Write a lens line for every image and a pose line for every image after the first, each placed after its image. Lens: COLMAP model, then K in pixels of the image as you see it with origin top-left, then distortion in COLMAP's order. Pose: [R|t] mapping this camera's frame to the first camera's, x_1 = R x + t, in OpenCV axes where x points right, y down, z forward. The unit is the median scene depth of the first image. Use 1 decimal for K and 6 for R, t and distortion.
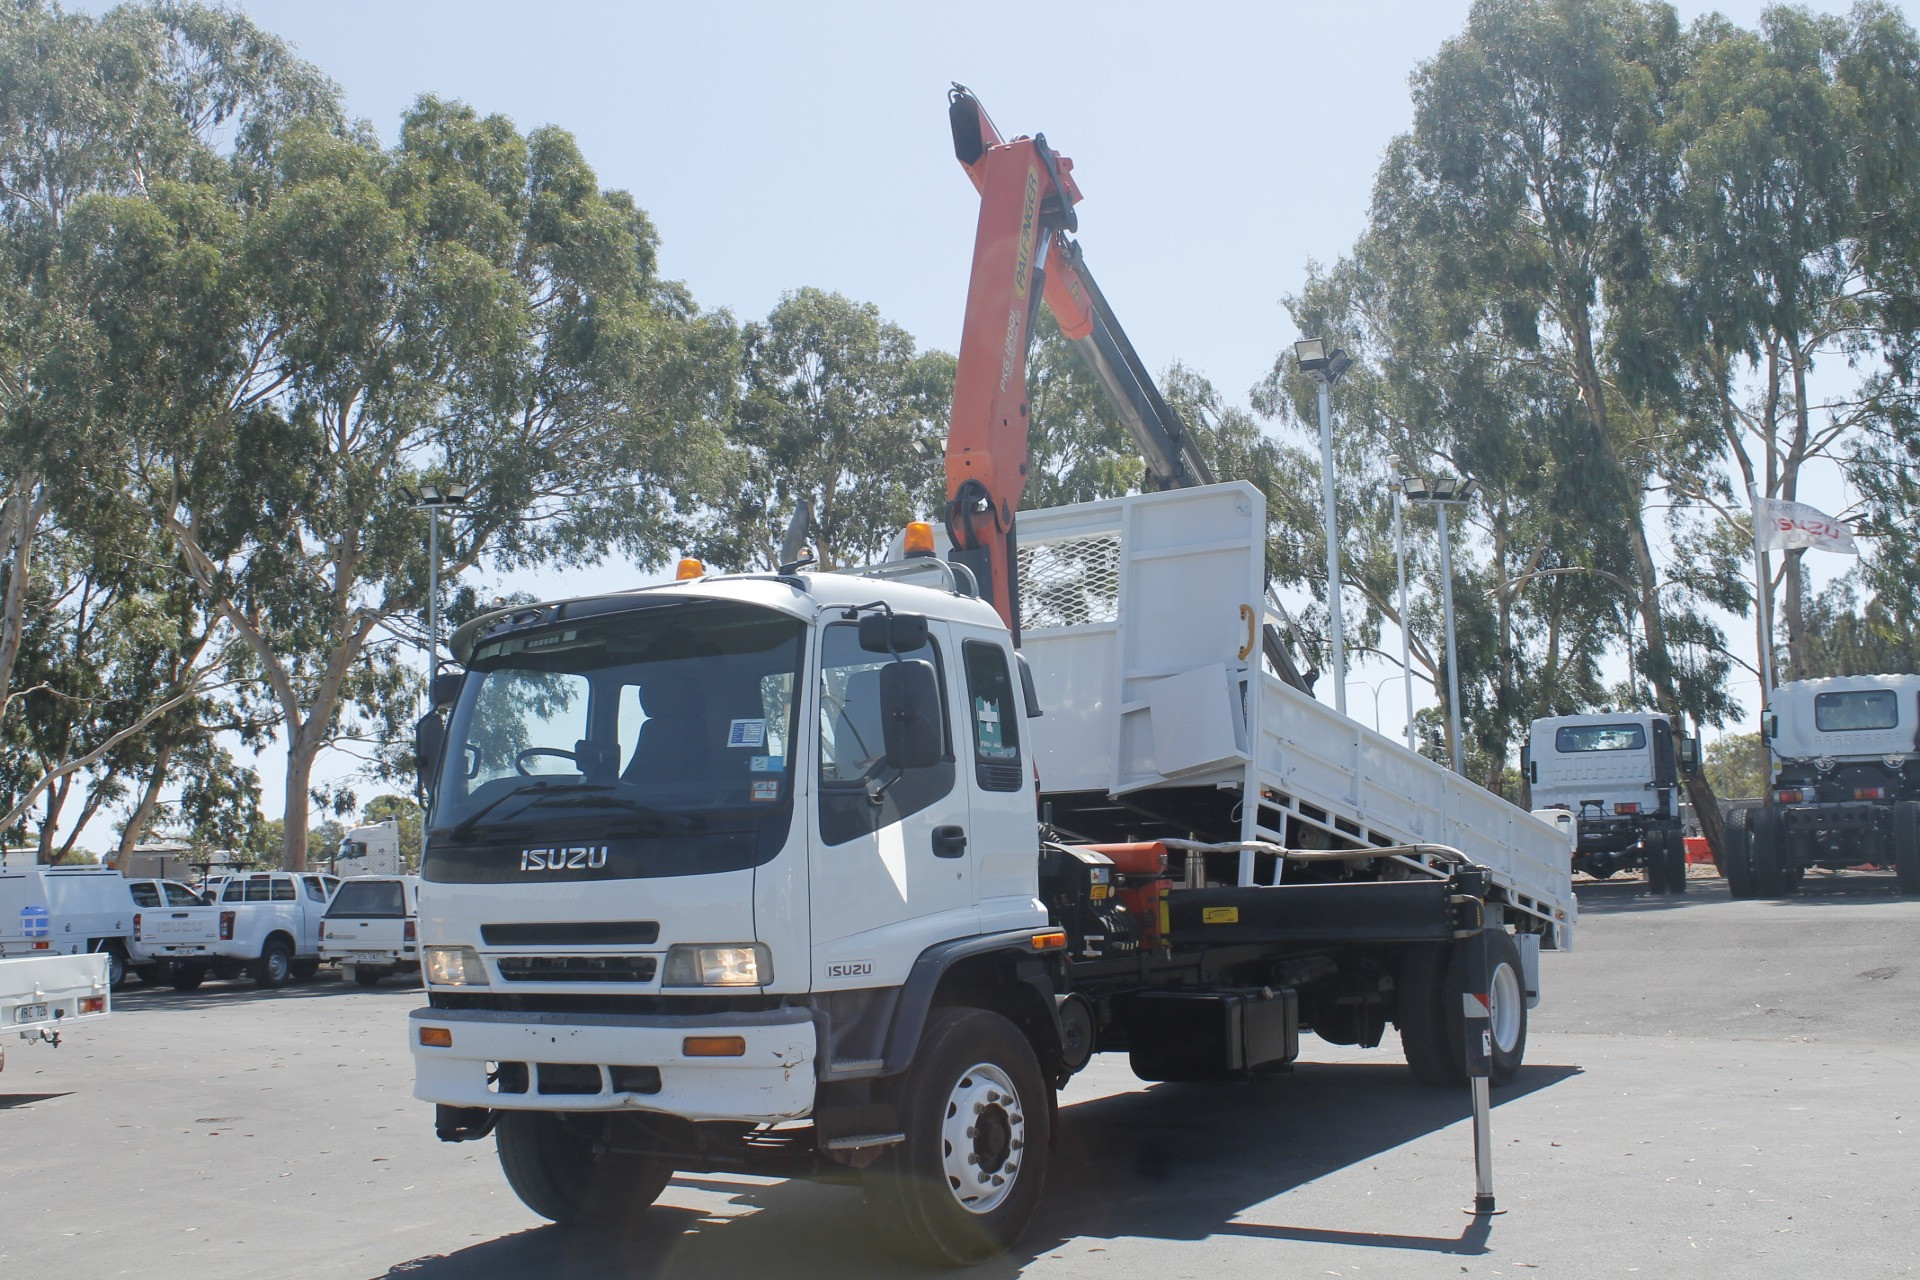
lens RADIAL K [[2006.9, 0, 960.0], [0, 2006.9, 640.0], [0, 0, 1]] dist [-0.116875, 0.010520]
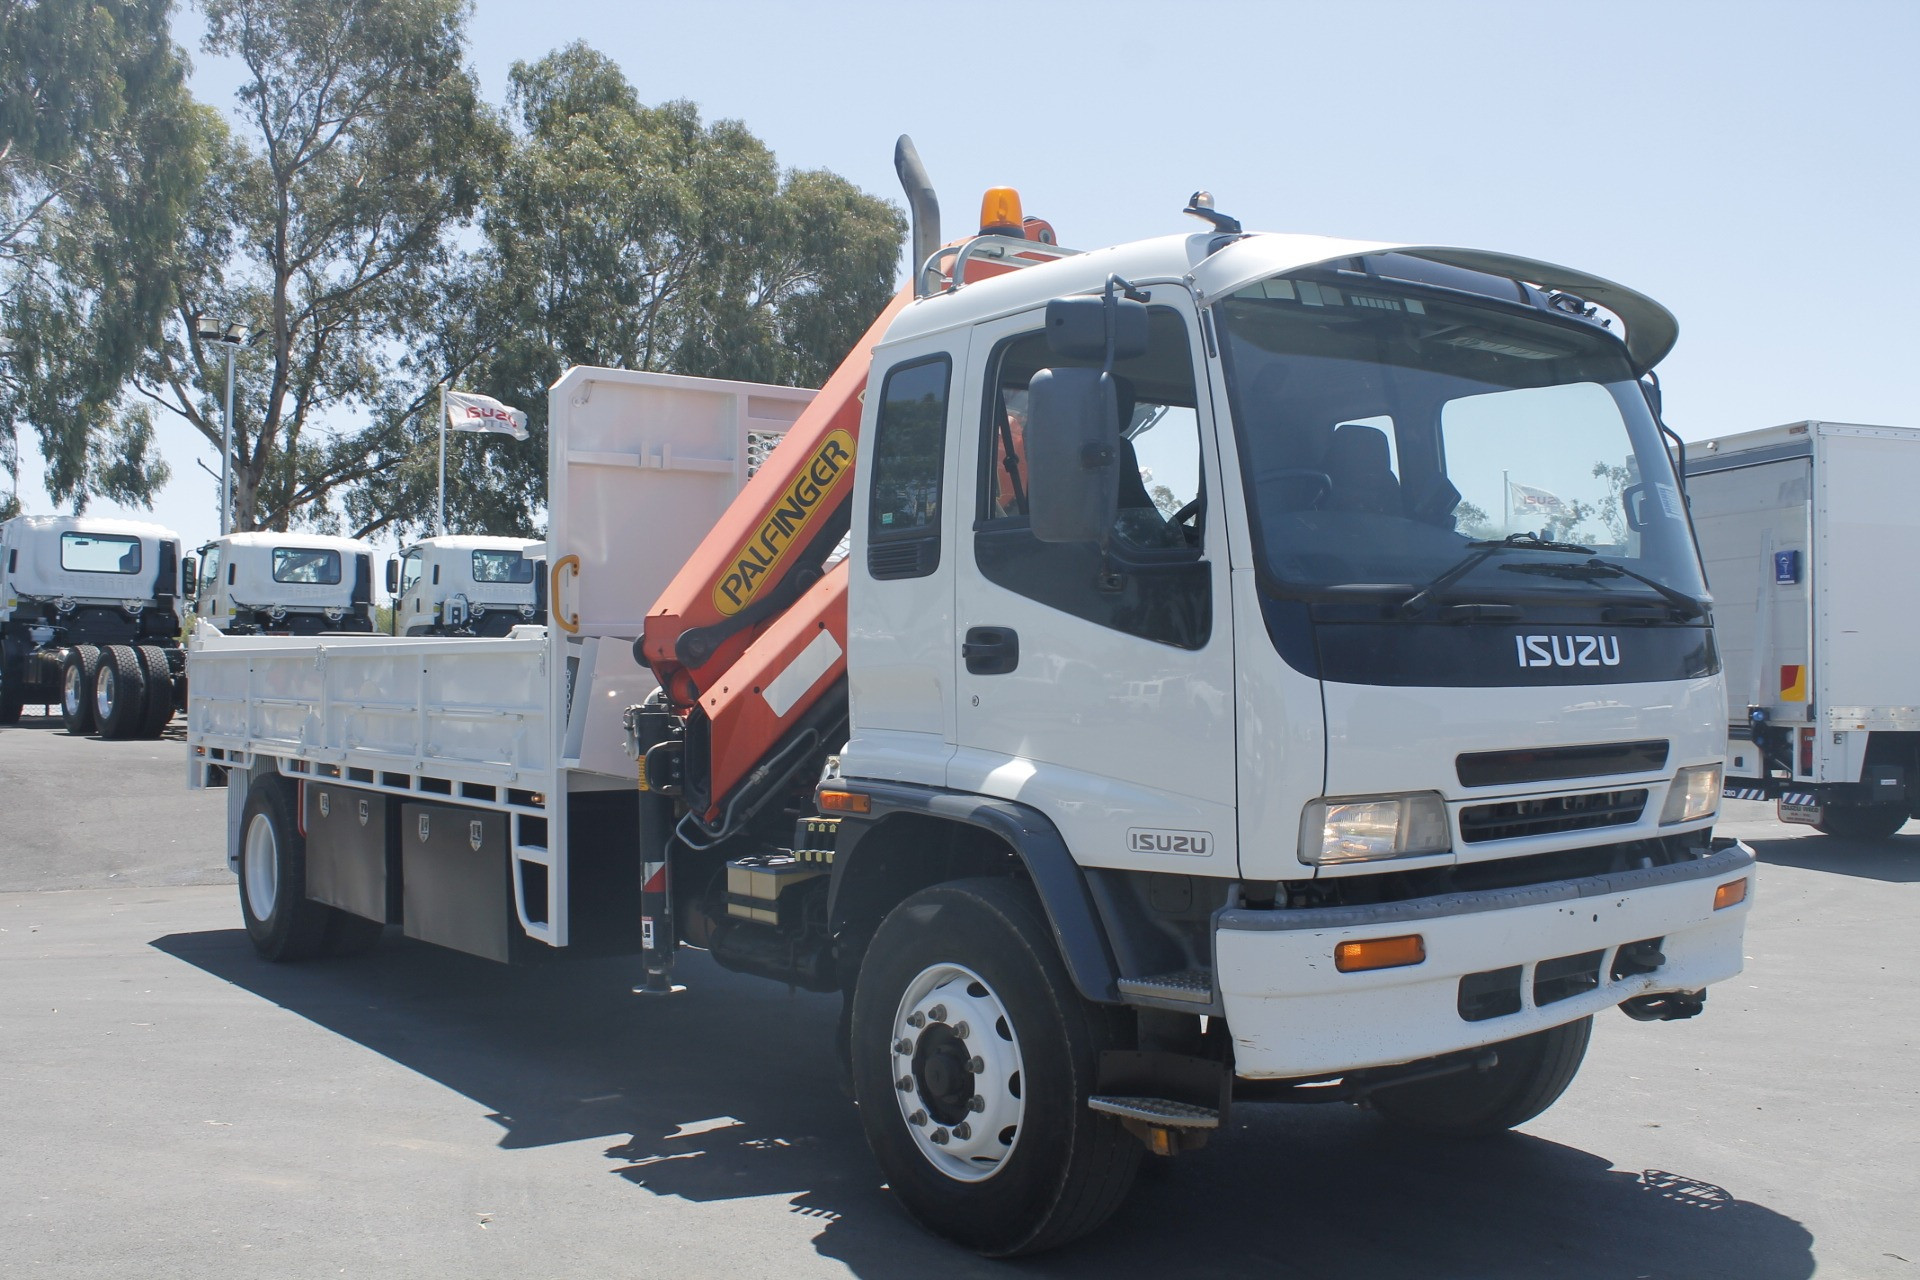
lens RADIAL K [[1848.2, 0, 960.0], [0, 1848.2, 640.0], [0, 0, 1]] dist [-0.135256, 0.000121]
pose [[0.312997, 0.047404, 0.948570, -0.808490], [-0.113384, 0.993476, -0.012235, 0.131051], [-0.942962, -0.103723, 0.316330, 0.958515]]
